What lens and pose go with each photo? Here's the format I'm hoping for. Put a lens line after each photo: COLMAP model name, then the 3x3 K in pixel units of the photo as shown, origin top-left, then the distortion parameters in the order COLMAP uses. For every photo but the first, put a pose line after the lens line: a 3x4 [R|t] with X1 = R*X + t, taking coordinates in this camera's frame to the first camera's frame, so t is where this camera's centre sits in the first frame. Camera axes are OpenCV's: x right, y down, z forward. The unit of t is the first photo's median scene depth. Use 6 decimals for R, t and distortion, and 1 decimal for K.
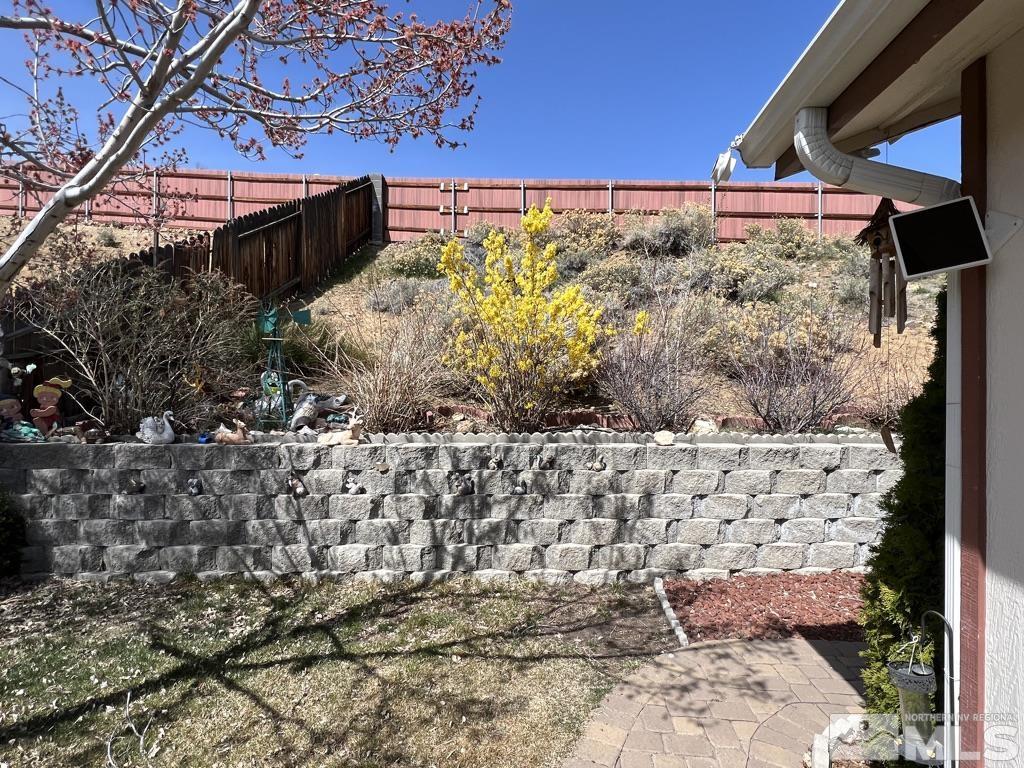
lens RADIAL K [[519.2, 0, 509.3], [0, 519.2, 391.5], [0, 0, 1]] dist [-0.001962, -0.000269]
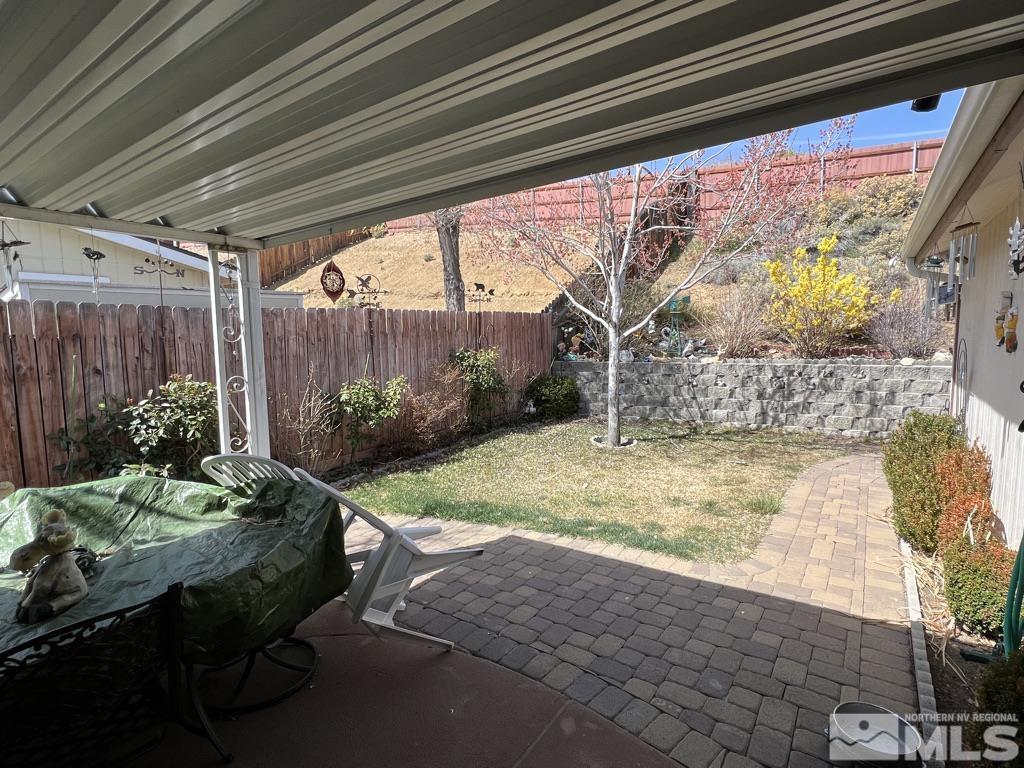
lens RADIAL K [[519.2, 0, 511.5], [0, 519.2, 386.5], [0, 0, 1]] dist [-0.001962, -0.000269]
pose [[0.875293, 0.031832, -0.482545, -0.025366], [0.014420, 0.995670, 0.091837, -0.008393], [0.483379, -0.087343, 0.871043, -1.237563]]
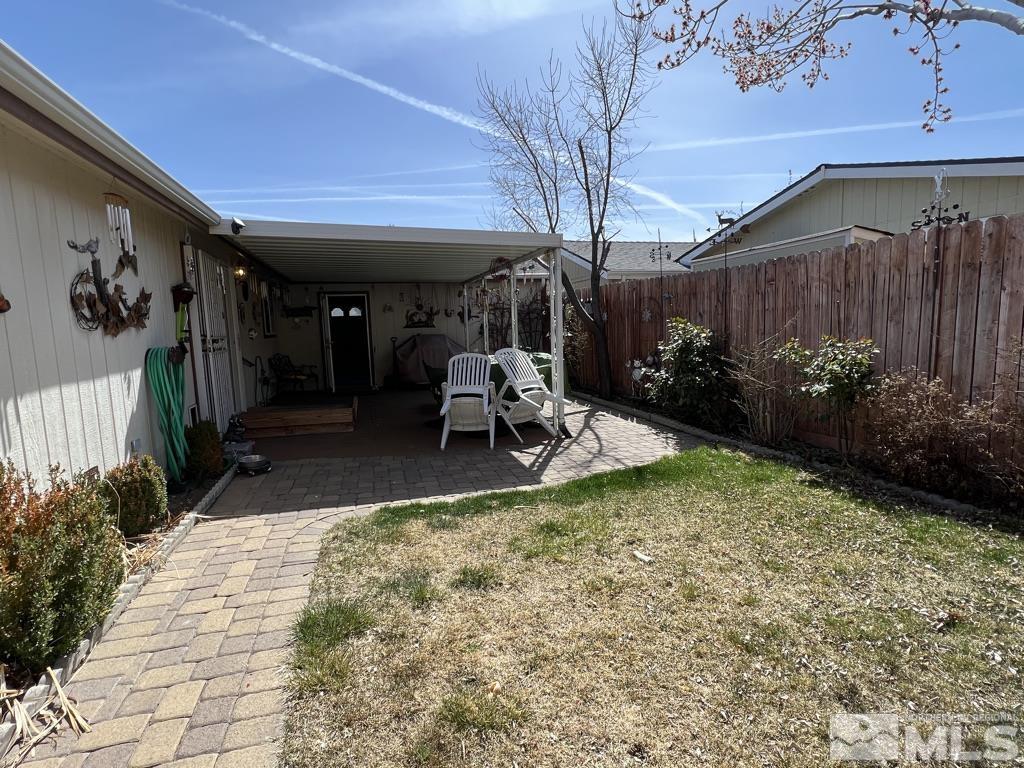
lens RADIAL K [[519.2, 0, 508.9], [0, 519.2, 385.3], [0, 0, 1]] dist [-0.001962, -0.000269]
pose [[-0.930557, 0.066938, -0.359976, -0.078807], [0.021519, 0.991446, 0.128734, 0.039492], [0.365514, 0.112048, -0.924037, 0.484977]]
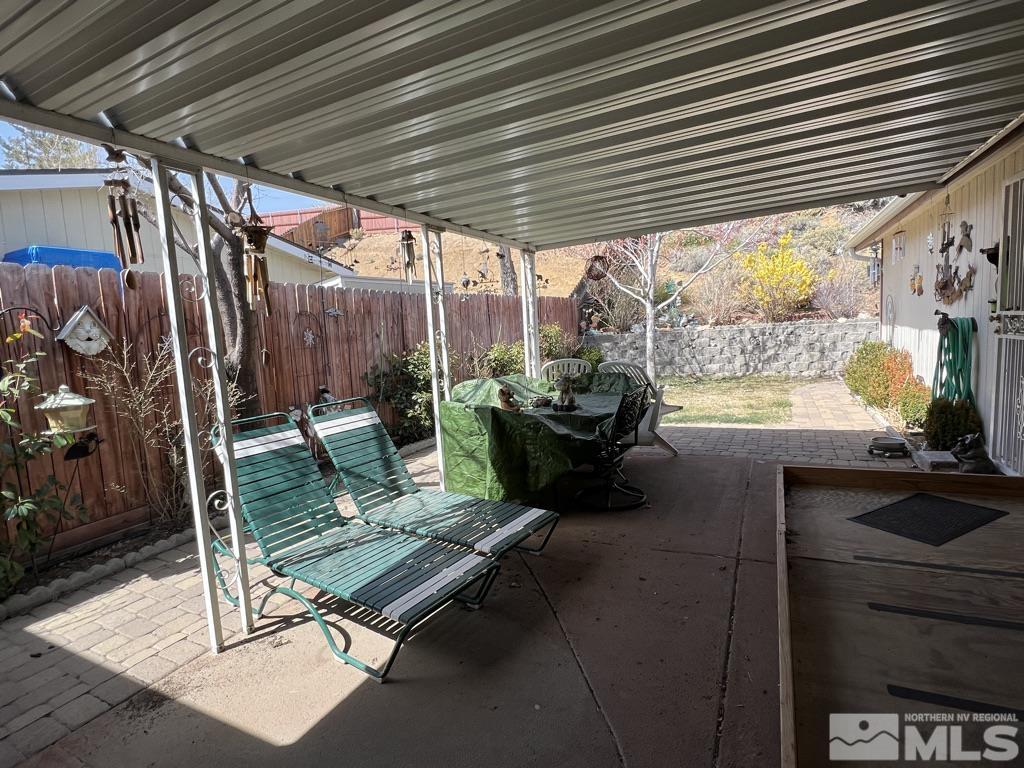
lens RADIAL K [[519.2, 0, 514.8], [0, 519.2, 382.0], [0, 0, 1]] dist [-0.001962, -0.000269]
pose [[0.933012, -0.021003, -0.359233, -0.294120], [0.058828, 0.993767, 0.094688, 0.056264], [0.355005, -0.109478, 0.928432, -1.999954]]
